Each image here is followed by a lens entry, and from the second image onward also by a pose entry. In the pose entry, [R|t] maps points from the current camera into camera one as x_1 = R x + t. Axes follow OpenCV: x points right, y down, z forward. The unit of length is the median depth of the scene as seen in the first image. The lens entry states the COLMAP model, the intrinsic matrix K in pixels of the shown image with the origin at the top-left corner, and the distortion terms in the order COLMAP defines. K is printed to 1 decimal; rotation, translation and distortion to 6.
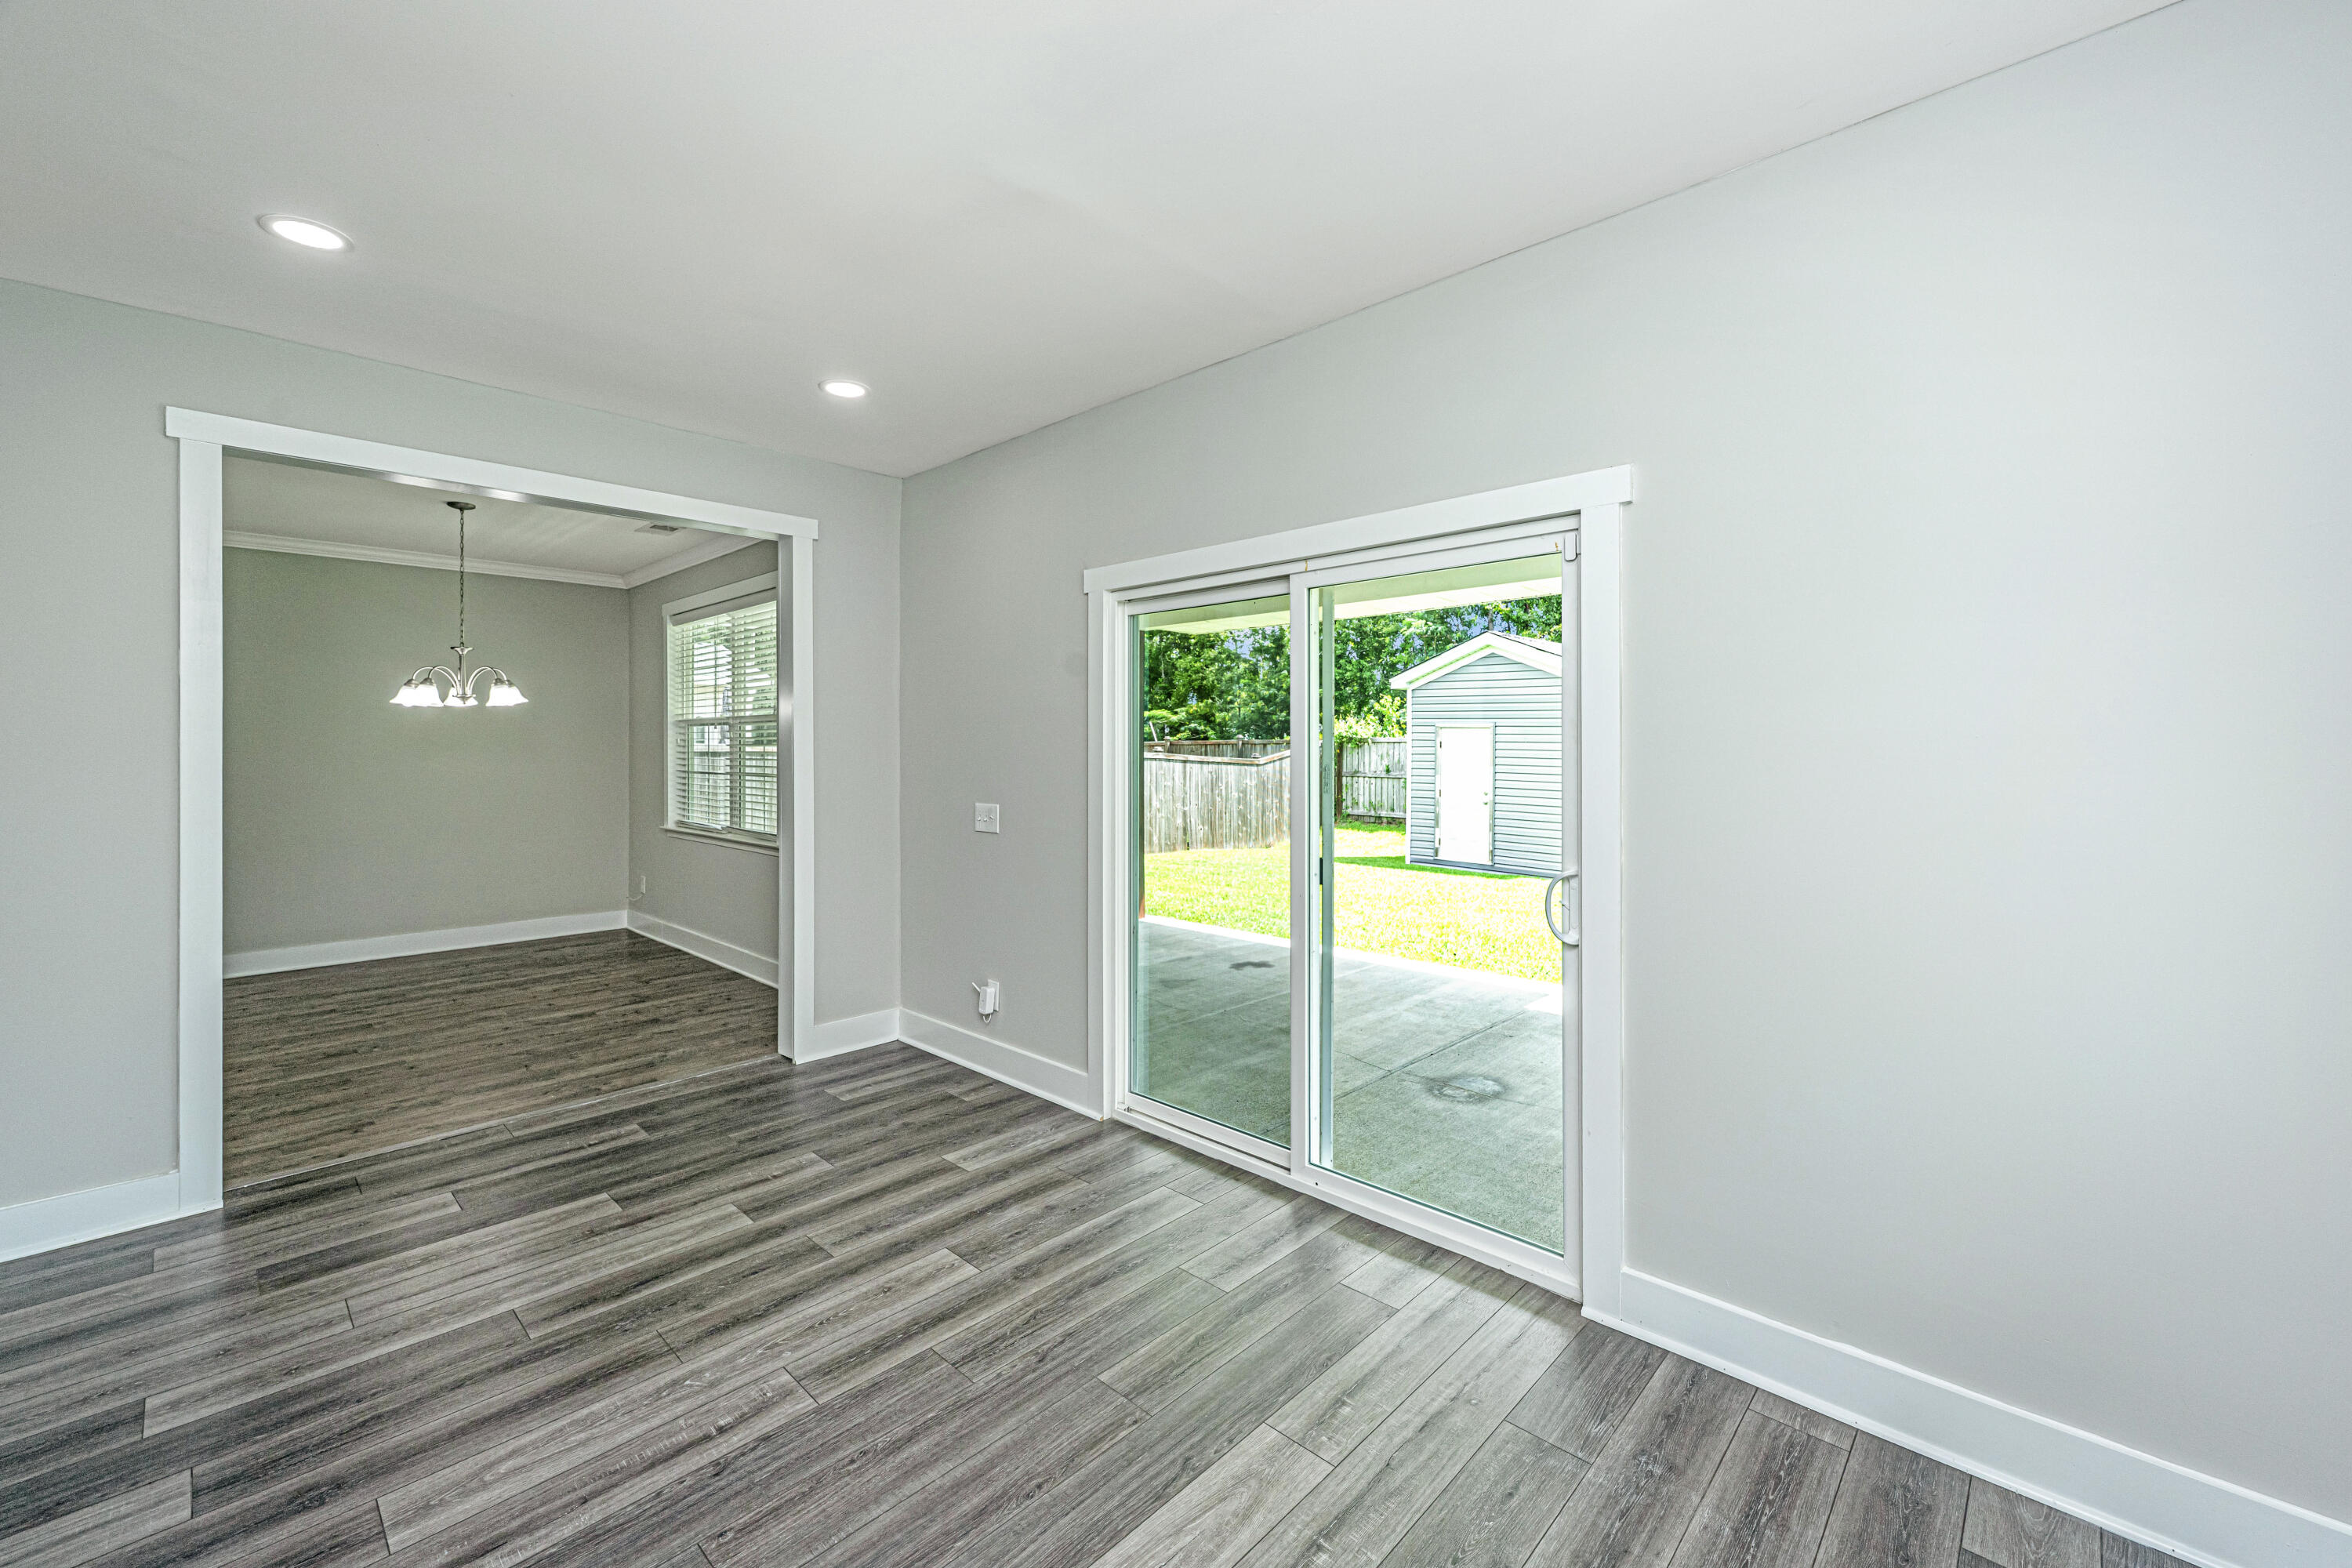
lens RADIAL K [[949.1, 0, 1183.1], [0, 949.1, 768.1], [0, 0, 1]] dist [-0.002967, -0.000005]
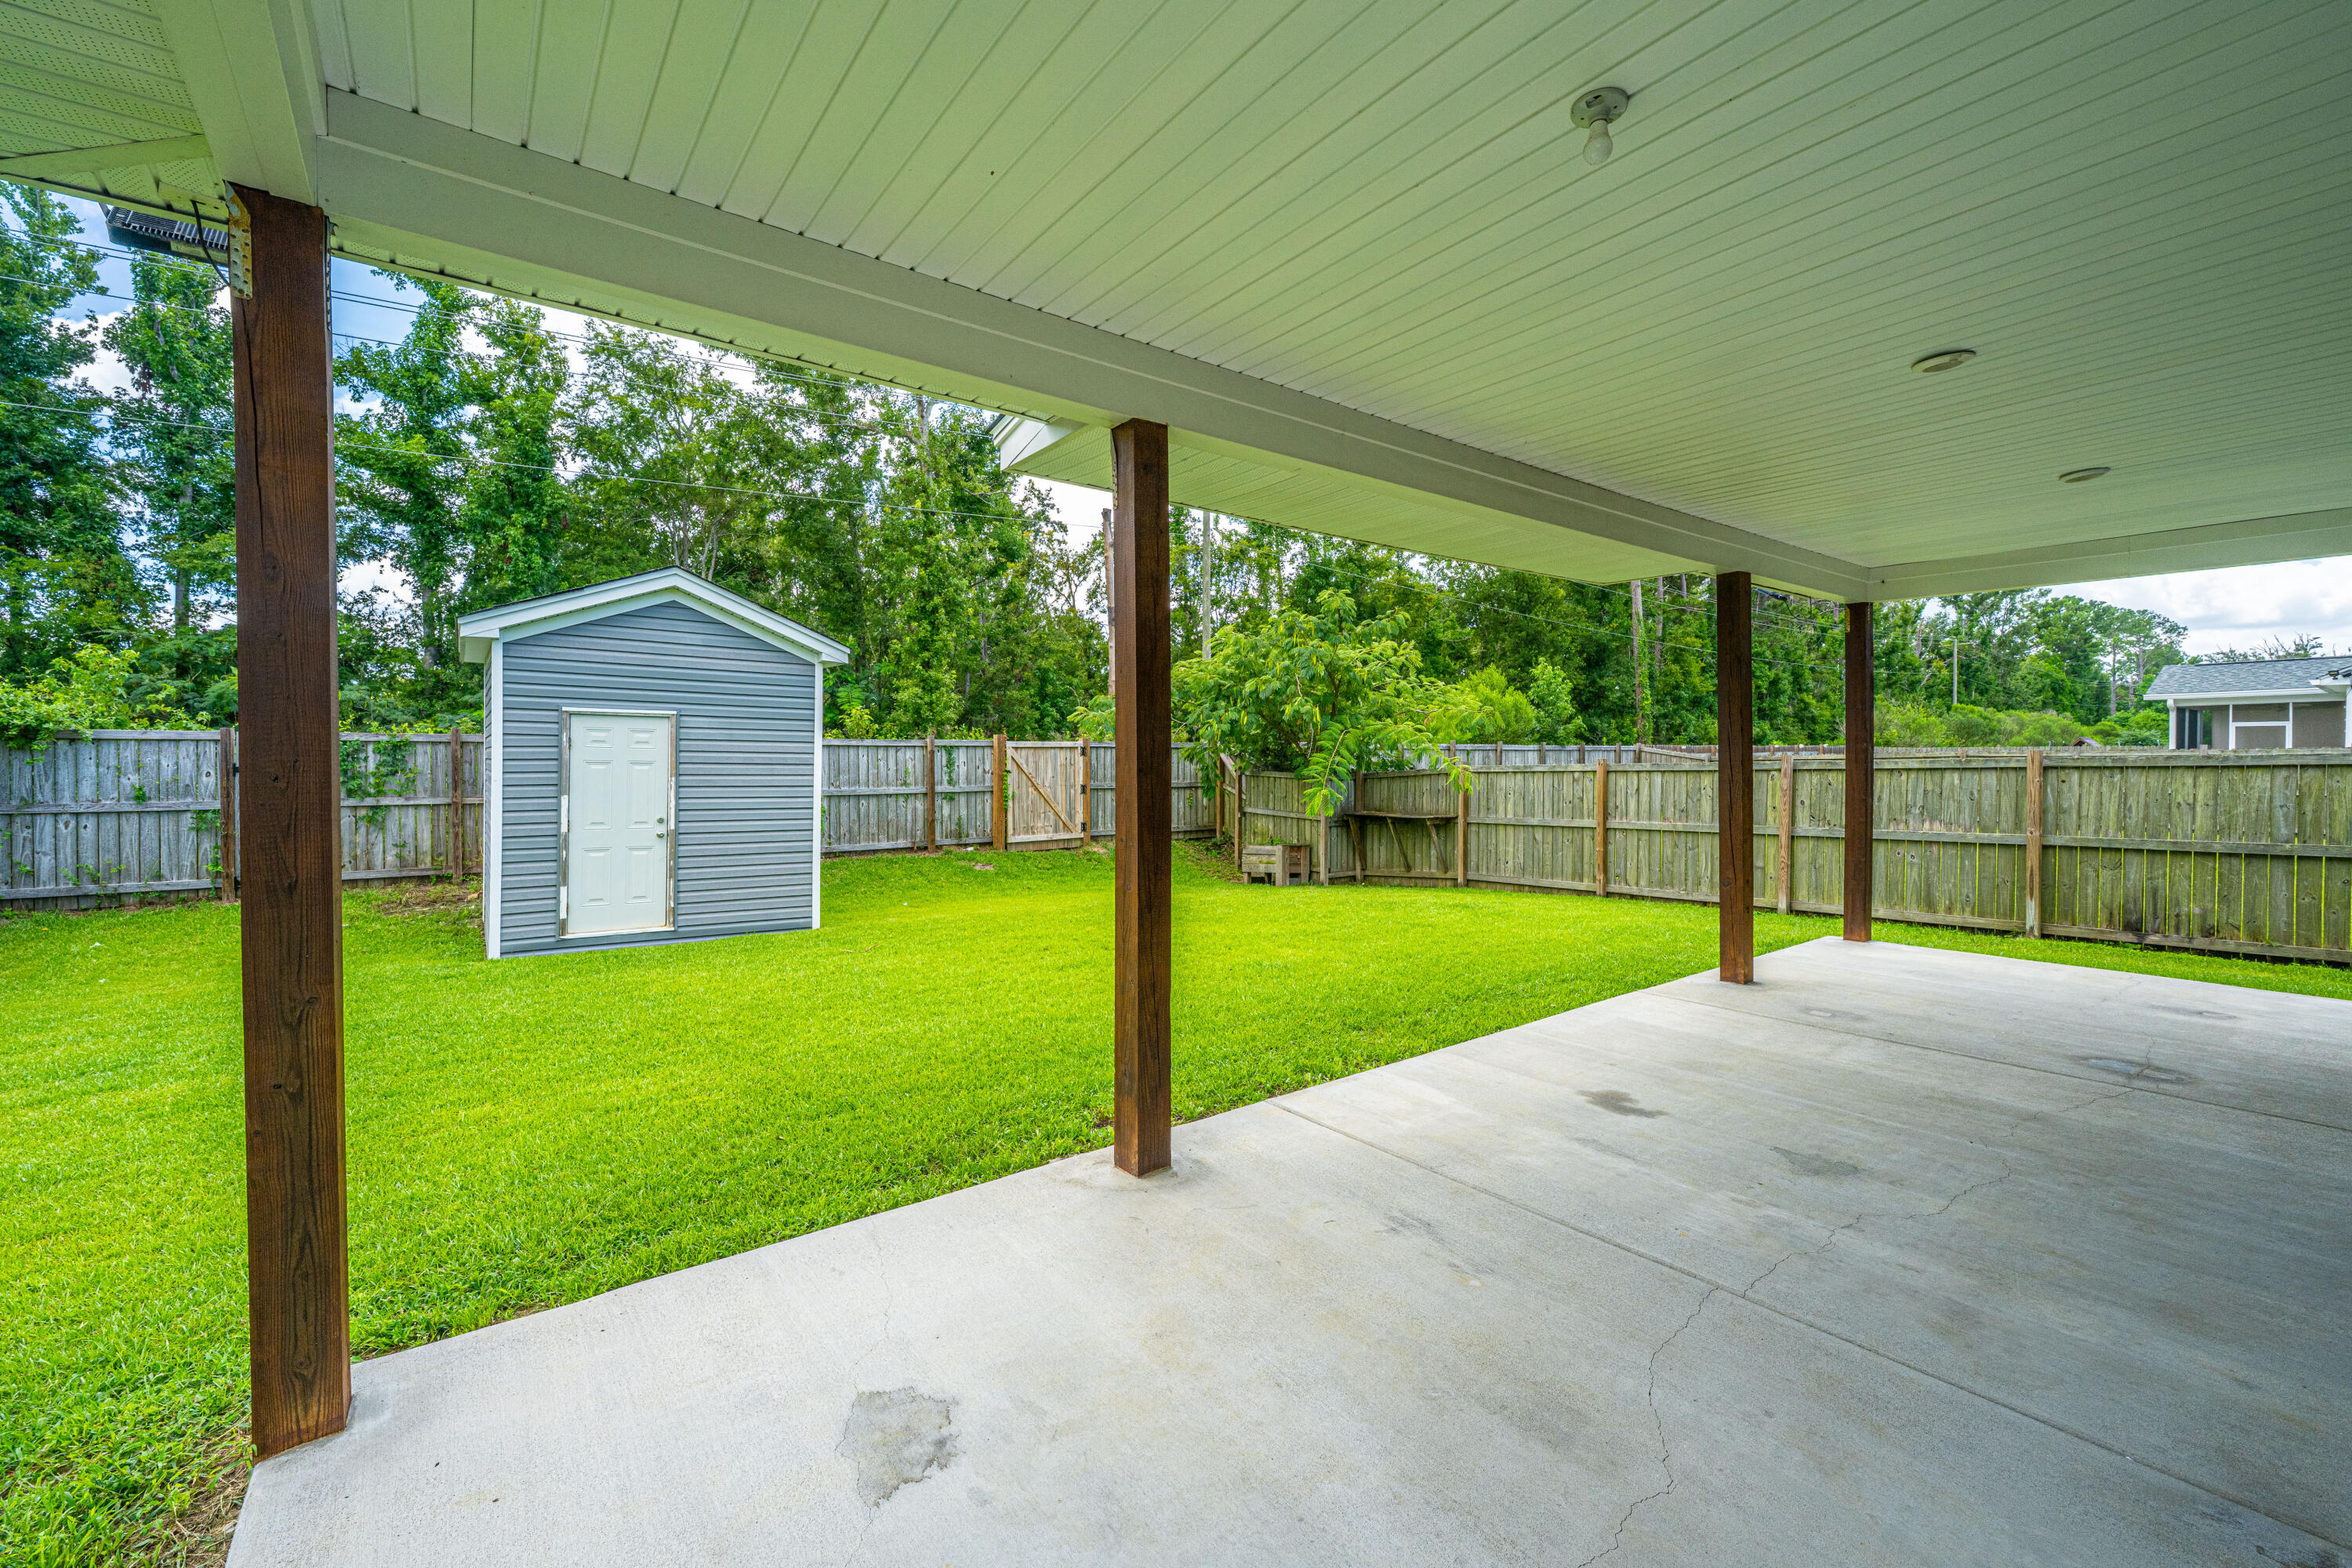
lens RADIAL K [[949.1, 0, 1196.7], [0, 949.1, 769.5], [0, 0, 1]] dist [-0.002967, -0.000005]
pose [[0.159214, -0.012095, 0.987170, -0.712452], [0.024923, 0.999656, 0.008228, -0.010452], [-0.986929, 0.023294, 0.159461, 1.540016]]
